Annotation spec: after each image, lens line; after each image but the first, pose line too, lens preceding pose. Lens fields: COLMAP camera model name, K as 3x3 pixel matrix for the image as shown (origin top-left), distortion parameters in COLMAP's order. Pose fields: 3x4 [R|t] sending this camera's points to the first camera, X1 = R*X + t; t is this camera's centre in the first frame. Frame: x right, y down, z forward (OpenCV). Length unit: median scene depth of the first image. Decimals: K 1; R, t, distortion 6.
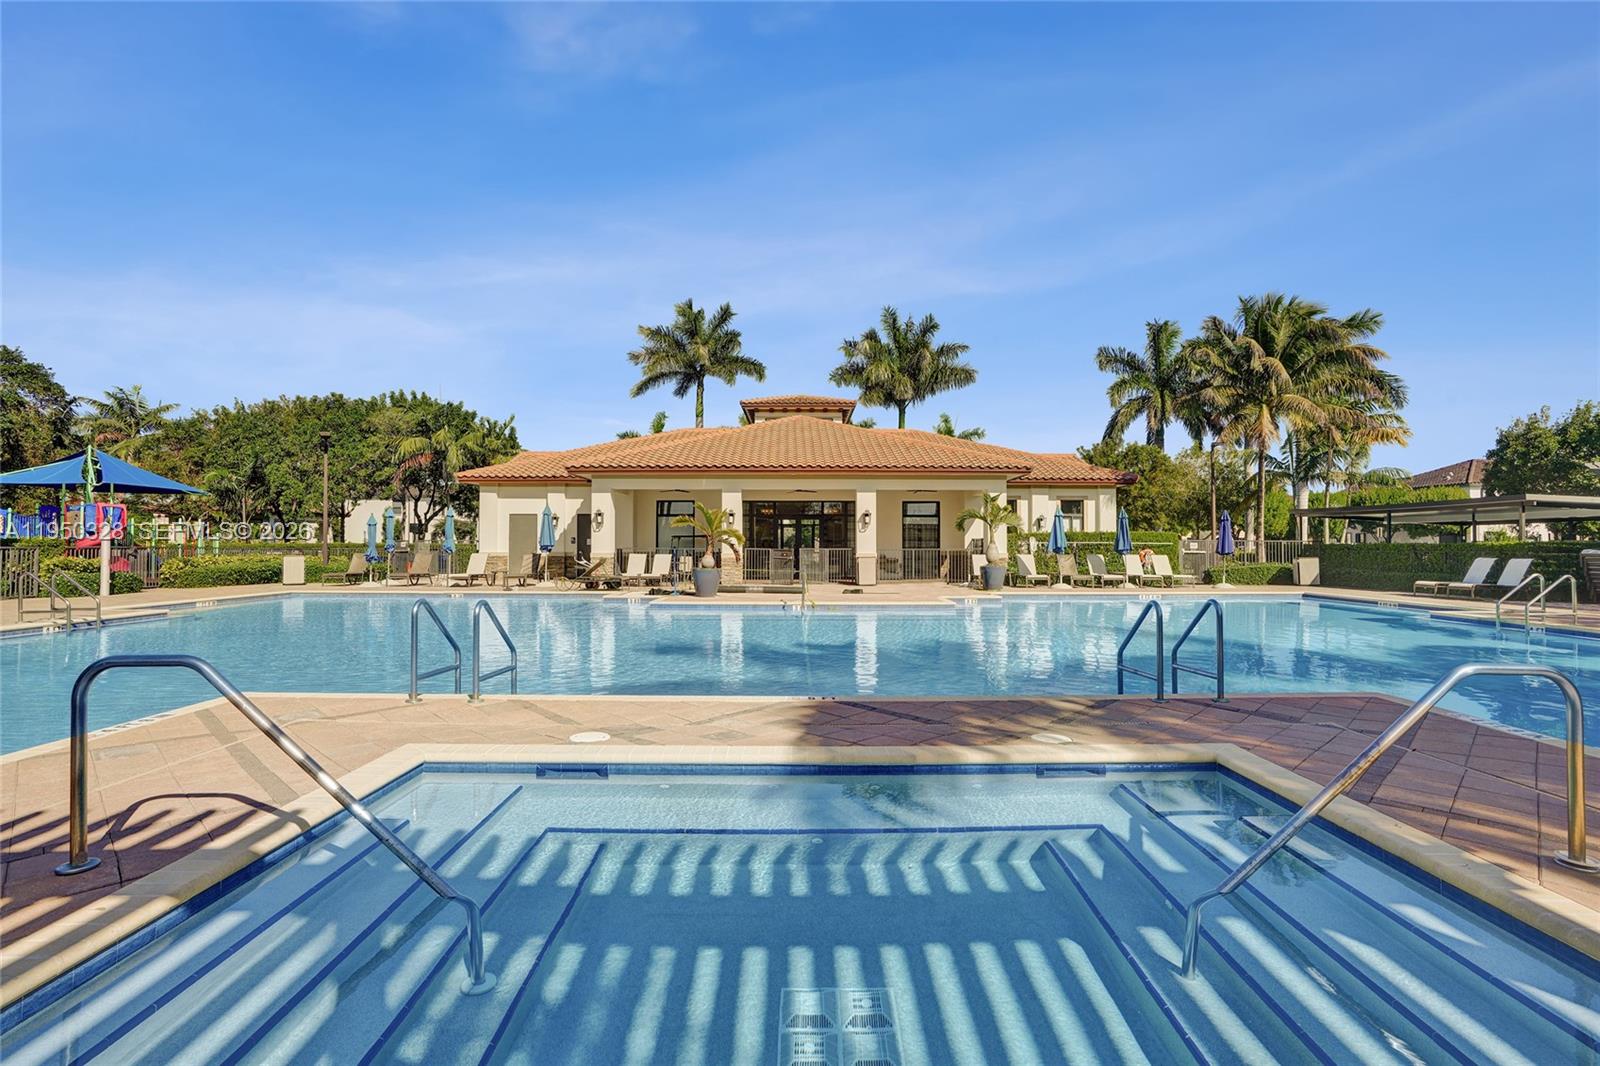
lens RADIAL K [[778.2, 0, 800.0], [0, 778.2, 533.0], [0, 0, 1]] dist [-0.004862, 0.000327]
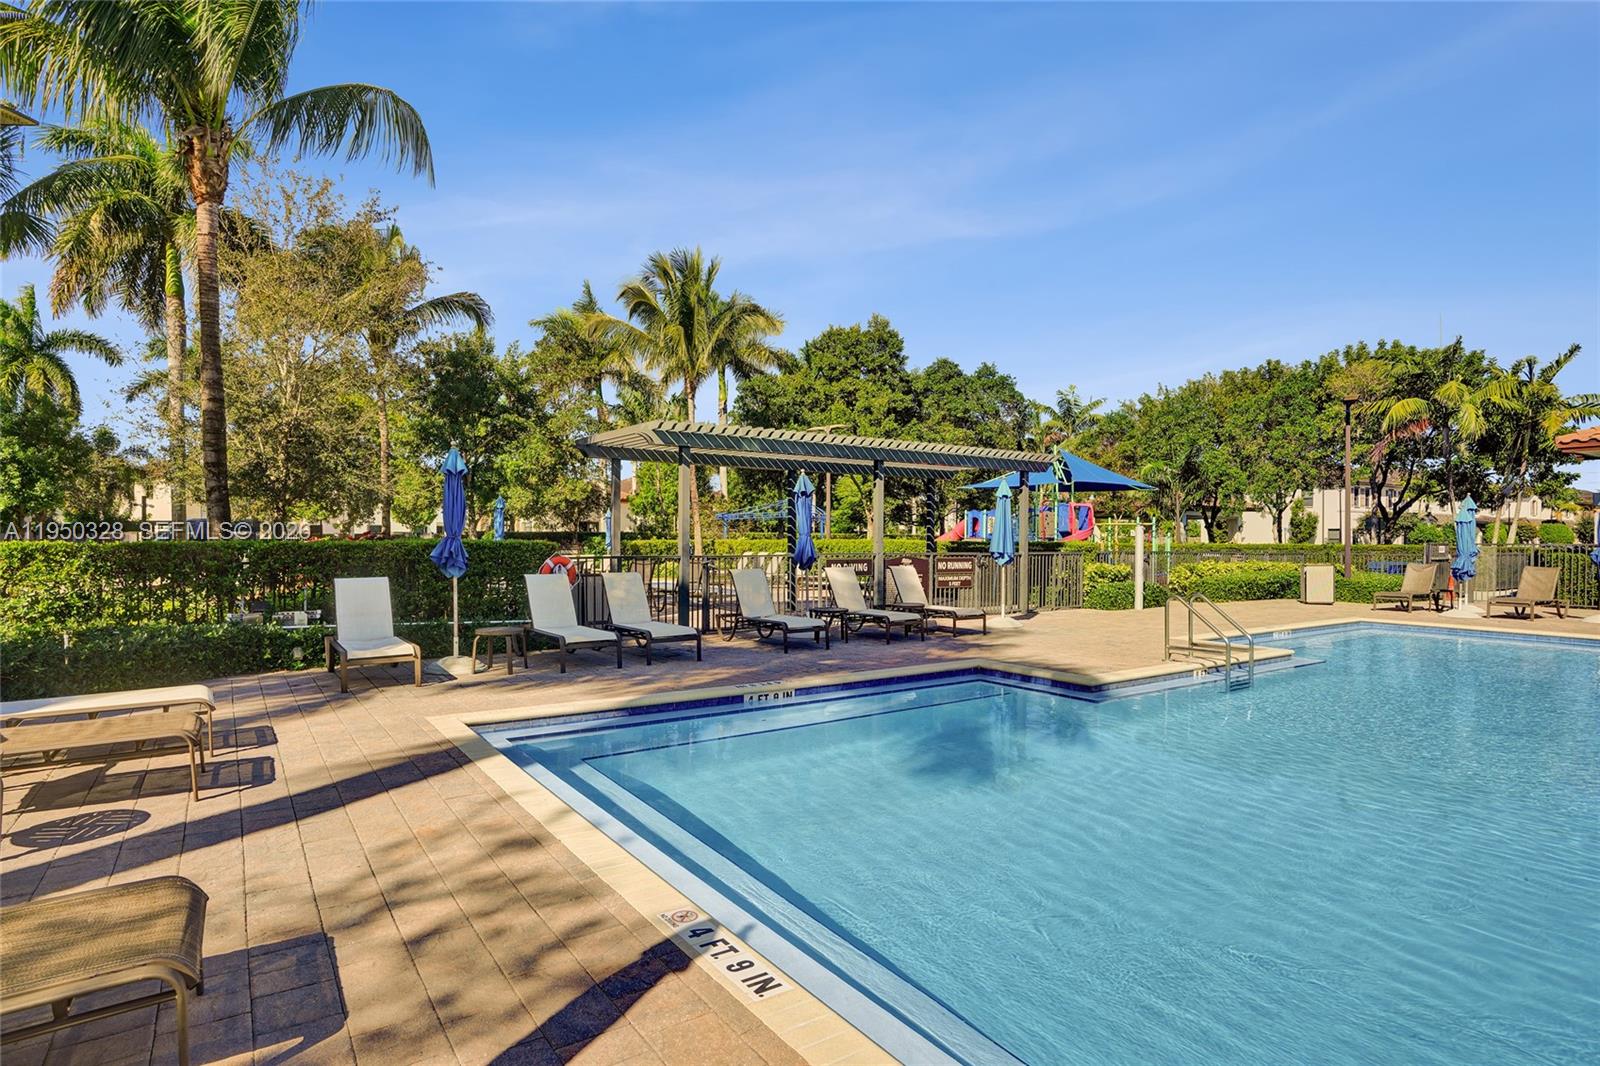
lens RADIAL K [[851.7, 0, 800.0], [0, 851.7, 533.0], [0, 0, 1]] dist [0.023424, -0.000186]
pose [[0.579256, -0.001837, -0.815143, -0.165909], [0.008100, 0.999961, 0.003502, -0.004913], [0.815105, -0.008632, 0.579249, 0.072934]]
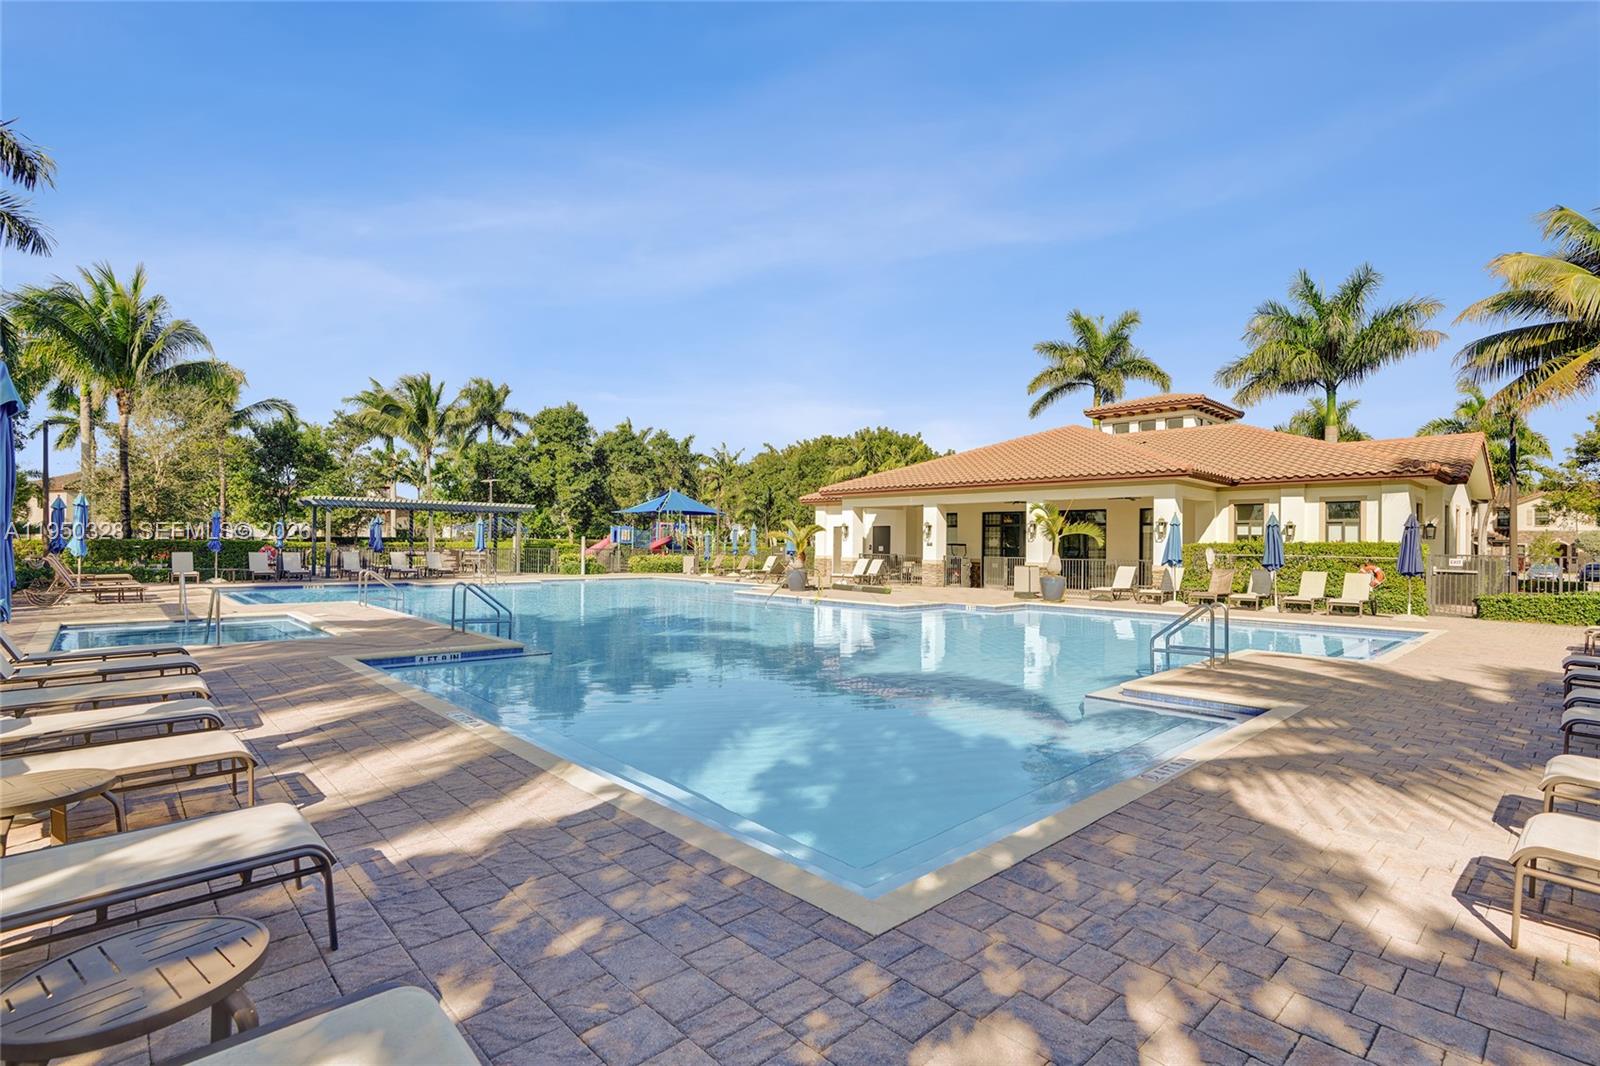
lens RADIAL K [[778.2, 0, 800.0], [0, 778.2, 533.0], [0, 0, 1]] dist [-0.004862, 0.000327]
pose [[0.687660, -0.004551, -0.726019, 0.402800], [-0.000620, 0.999976, -0.006856, -0.003567], [0.726033, 0.005165, 0.687641, 0.040866]]
